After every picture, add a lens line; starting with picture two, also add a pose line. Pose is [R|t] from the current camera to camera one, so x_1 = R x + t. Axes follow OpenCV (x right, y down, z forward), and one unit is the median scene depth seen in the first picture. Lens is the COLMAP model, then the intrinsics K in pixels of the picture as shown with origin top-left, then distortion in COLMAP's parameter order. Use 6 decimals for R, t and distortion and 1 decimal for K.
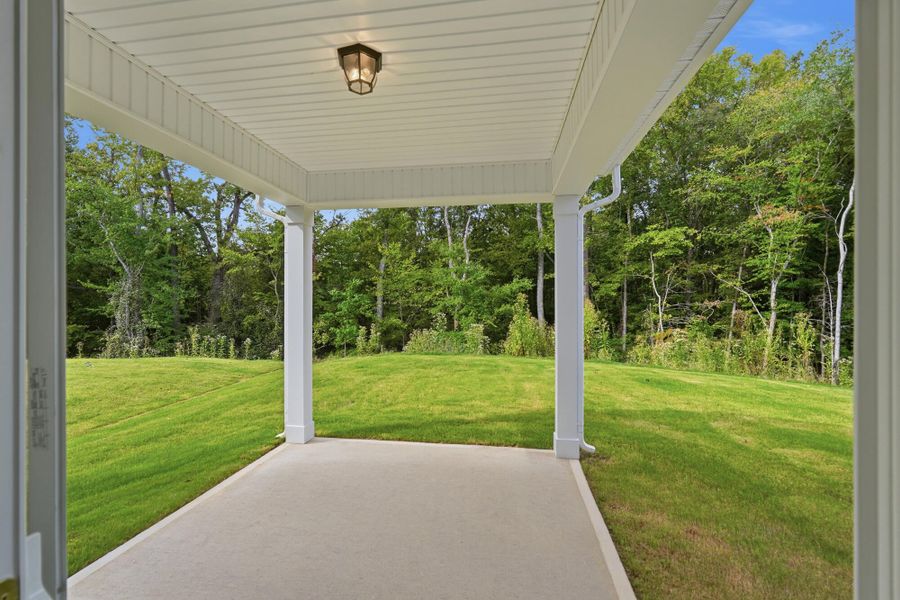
lens RADIAL K [[379.9, 0, 449.4], [0, 379.9, 303.8], [0, 0, 1]] dist [-0.014027, 0.000174]
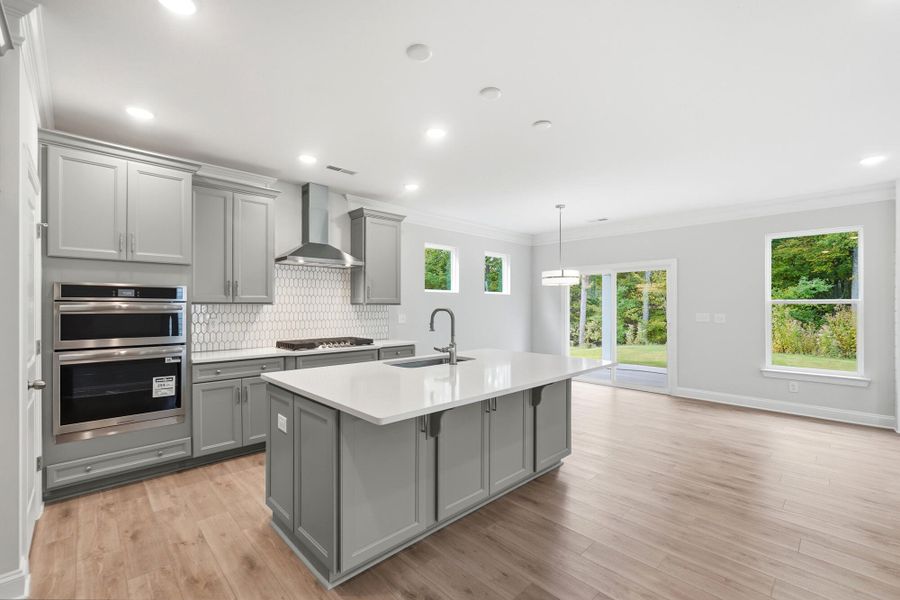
lens RADIAL K [[385.3, 0, 446.7], [0, 385.3, 301.6], [0, 0, 1]] dist [-0.003534, -0.000100]
pose [[0.791259, -0.011305, -0.611377, 0.054140], [0.000944, 0.999850, -0.017267, 0.001515], [0.611481, 0.013086, 0.791151, -0.294550]]
